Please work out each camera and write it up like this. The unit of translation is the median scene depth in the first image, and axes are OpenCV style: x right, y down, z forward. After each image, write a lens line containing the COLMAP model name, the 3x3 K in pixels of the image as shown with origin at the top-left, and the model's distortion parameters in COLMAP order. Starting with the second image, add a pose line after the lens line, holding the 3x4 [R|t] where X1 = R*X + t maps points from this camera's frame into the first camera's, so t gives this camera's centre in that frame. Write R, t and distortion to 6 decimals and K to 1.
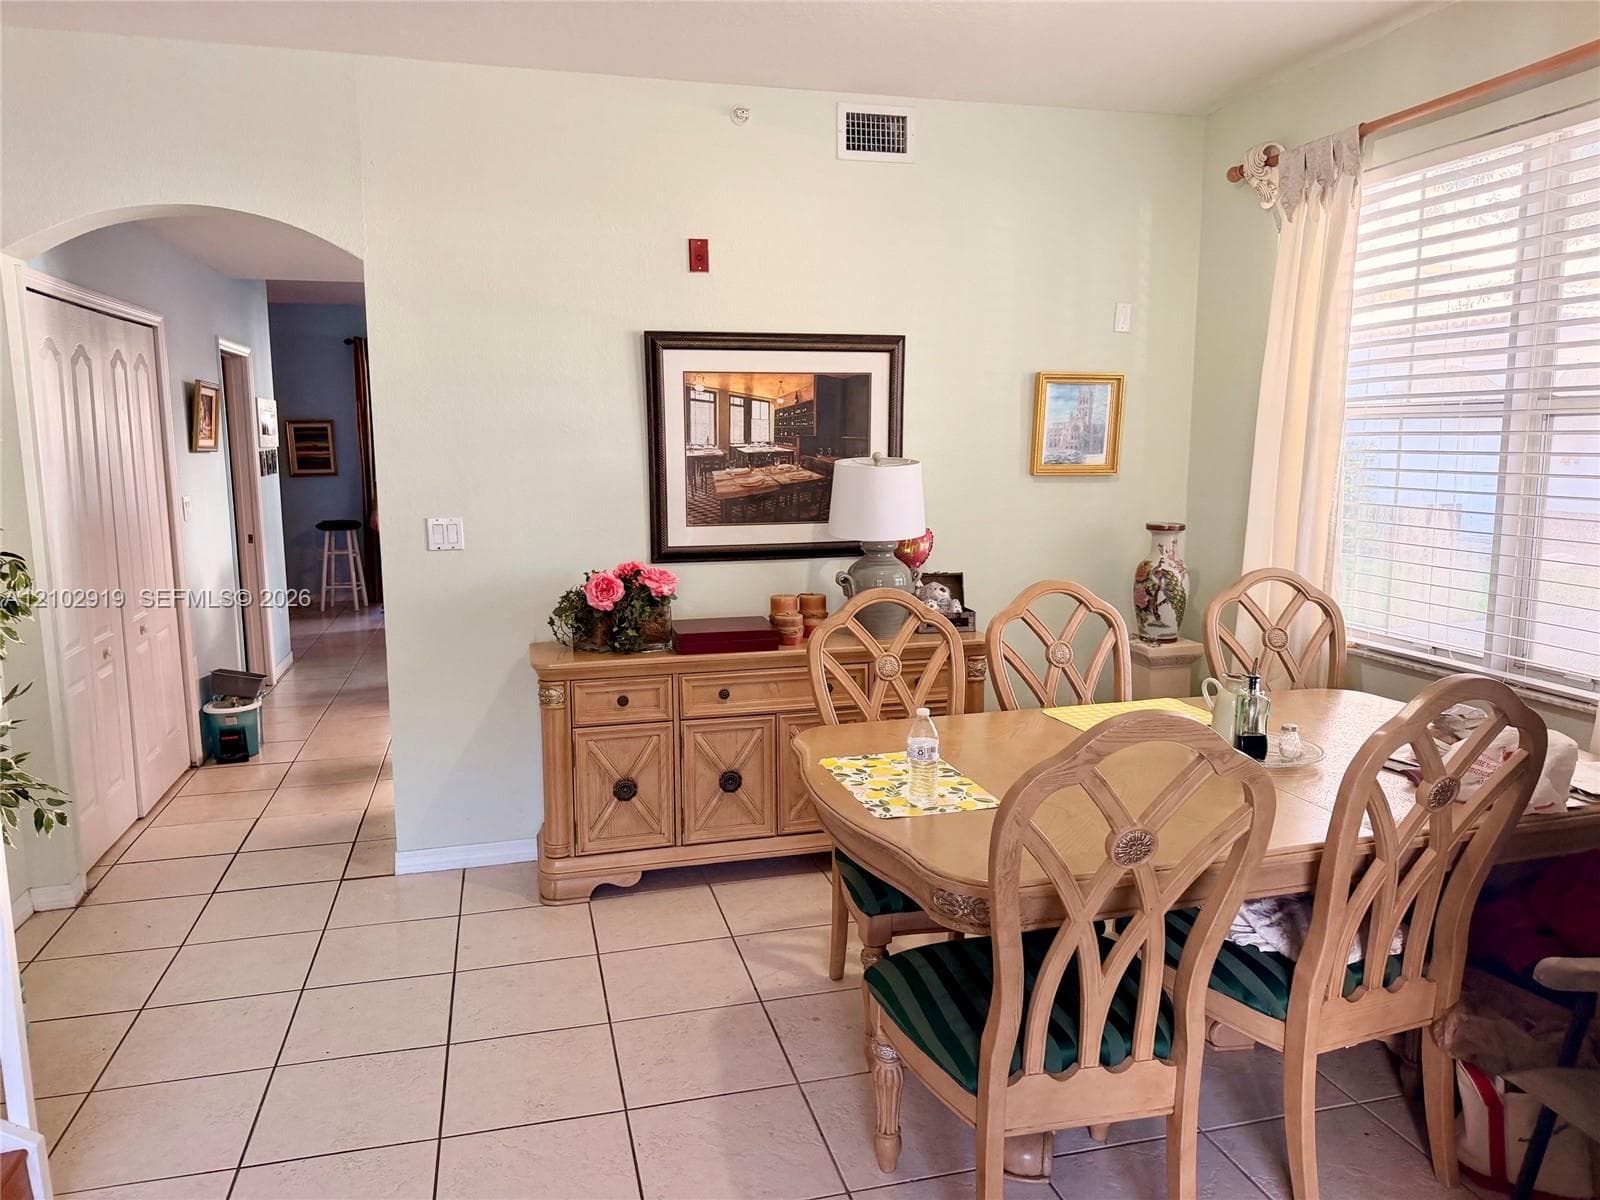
lens RADIAL K [[1133.9, 0, 800.0], [0, 1133.9, 600.0], [0, 0, 1]] dist [0.092710, -0.116754]
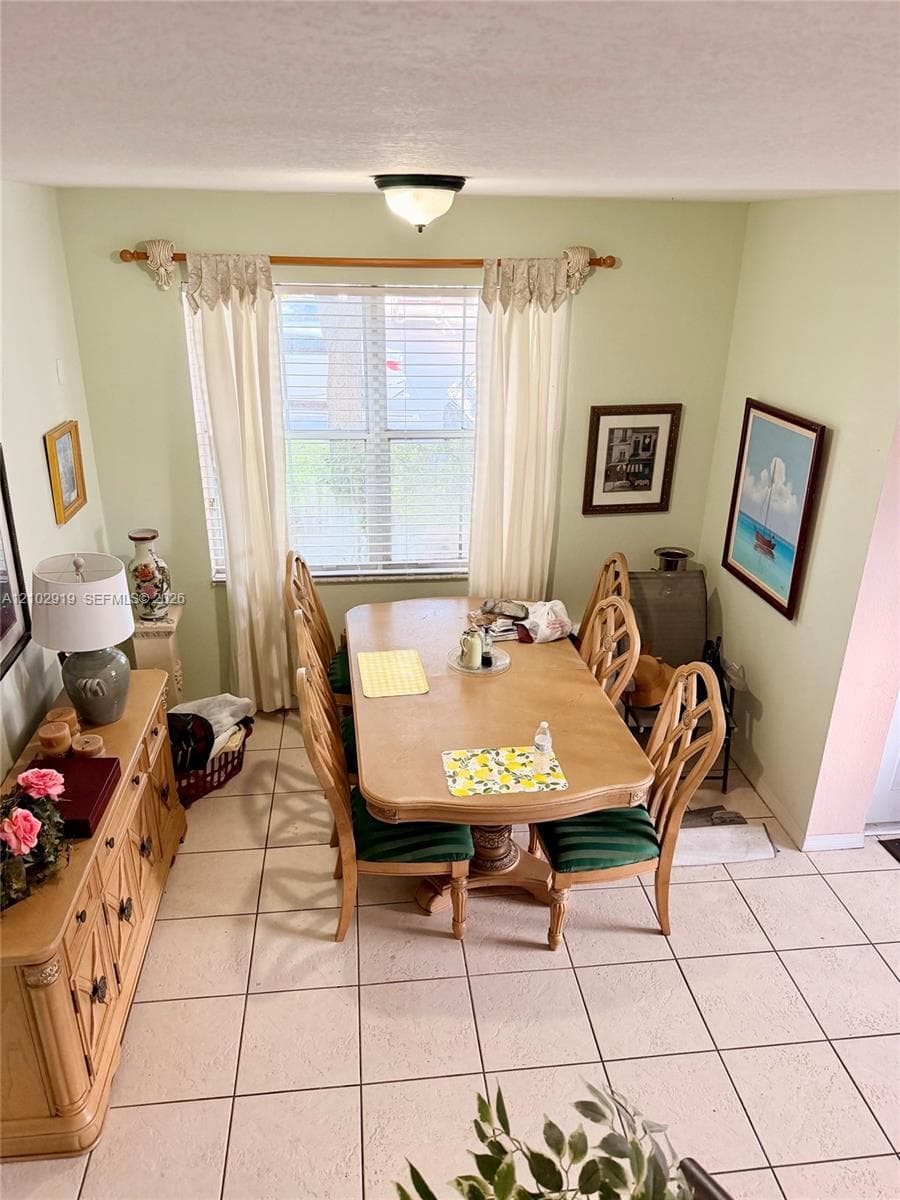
lens RADIAL K [[850.4, 0, 450.0], [0, 850.4, 600.0], [0, 0, 1]] dist [0.092710, -0.116754]
pose [[0.132065, -0.375529, 0.917353, -0.779173], [0.120879, 0.924654, 0.361115, -0.425586], [-0.983843, 0.063198, 0.167508, 0.687427]]
